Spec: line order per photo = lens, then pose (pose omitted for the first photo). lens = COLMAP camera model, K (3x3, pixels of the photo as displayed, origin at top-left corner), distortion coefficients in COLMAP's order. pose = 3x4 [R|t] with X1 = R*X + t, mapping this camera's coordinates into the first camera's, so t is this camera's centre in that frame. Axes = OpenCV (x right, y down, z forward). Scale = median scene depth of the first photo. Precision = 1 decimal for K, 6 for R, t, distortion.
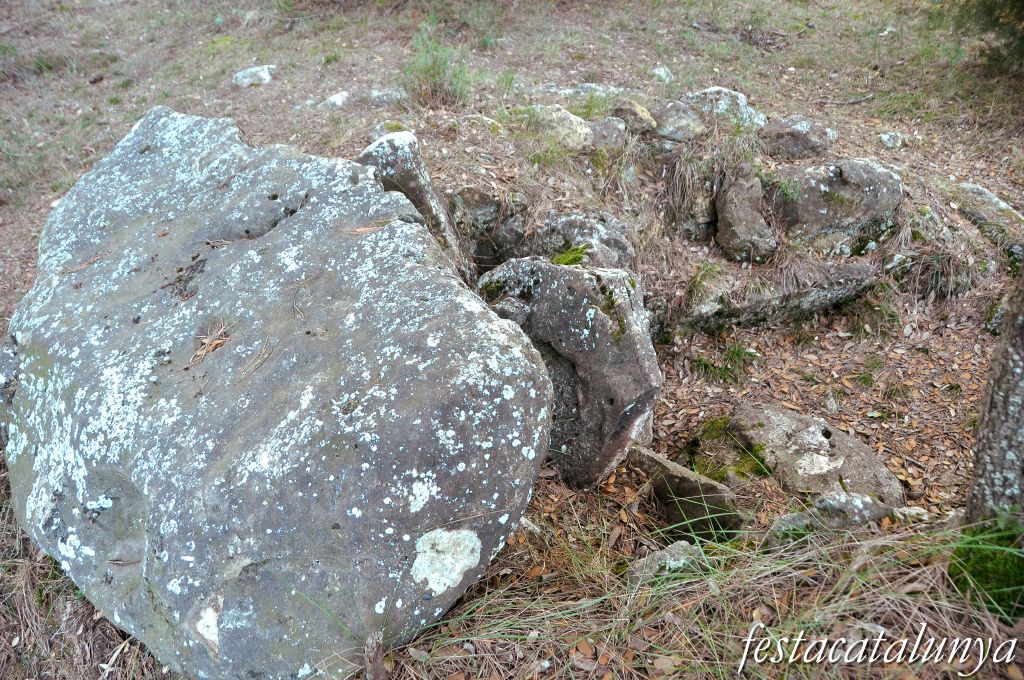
lens RADIAL K [[782.5, 0, 511.3], [0, 782.5, 336.5], [0, 0, 1]] dist [-0.085998, 0.001867]
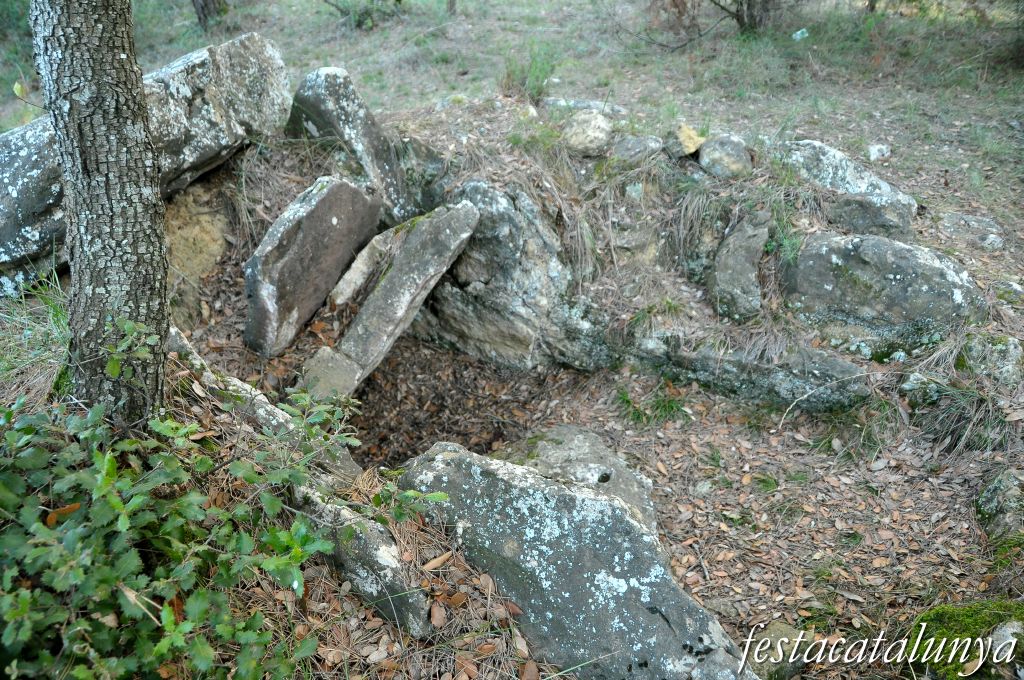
lens RADIAL K [[782.5, 0, 509.4], [0, 782.5, 344.3], [0, 0, 1]] dist [-0.085998, 0.001867]
pose [[0.747828, 0.333039, -0.574315, 0.643005], [-0.388612, 0.920975, 0.028044, 0.003198], [0.538270, 0.202214, 0.818154, 0.152857]]
